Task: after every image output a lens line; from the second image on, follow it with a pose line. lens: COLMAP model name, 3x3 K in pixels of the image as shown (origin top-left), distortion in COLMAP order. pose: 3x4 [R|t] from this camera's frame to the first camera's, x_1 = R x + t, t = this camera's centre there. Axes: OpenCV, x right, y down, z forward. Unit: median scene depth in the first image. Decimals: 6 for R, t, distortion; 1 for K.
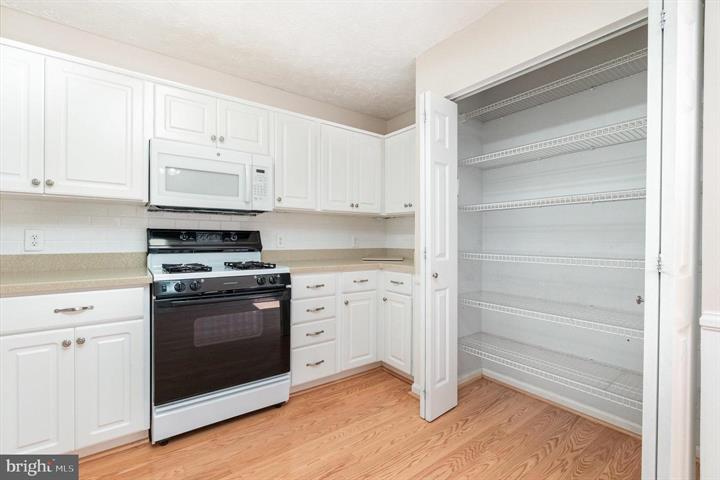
lens RADIAL K [[311.8, 0, 354.5], [0, 311.8, 238.7], [0, 0, 1]] dist [0.004807, -0.001624]
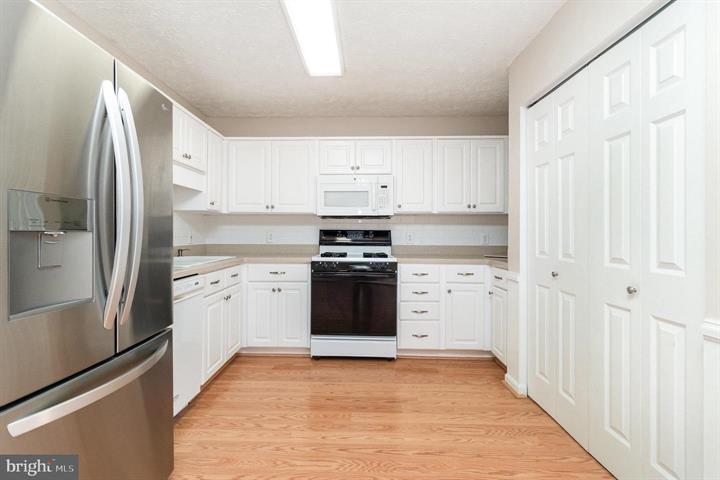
lens RADIAL K [[311.8, 0, 353.8], [0, 311.8, 233.8], [0, 0, 1]] dist [0.004807, -0.001624]
pose [[0.797855, -0.001624, -0.602848, 0.435163], [-0.002084, 0.999983, -0.005452, -0.003098], [0.602846, 0.005606, 0.797838, -0.168675]]
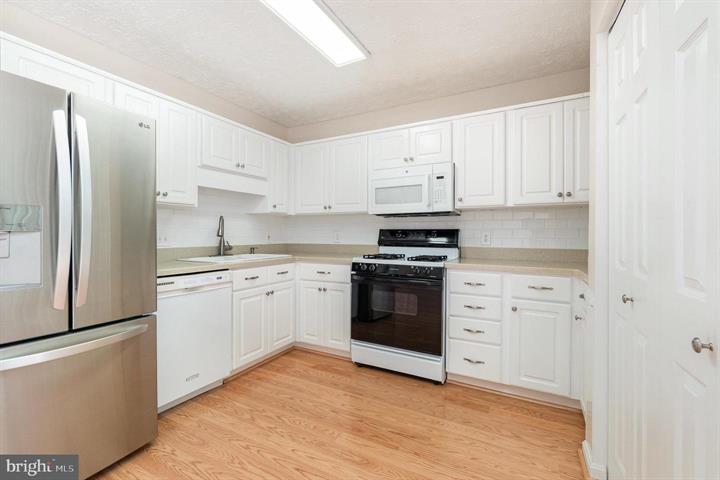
lens RADIAL K [[311.8, 0, 354.0], [0, 311.8, 235.9], [0, 0, 1]] dist [0.004807, -0.001624]
pose [[0.438281, 0.001309, -0.898837, 0.626817], [-0.001862, 0.999998, 0.000549, -0.000875], [0.898836, 0.001433, 0.438282, 0.224126]]
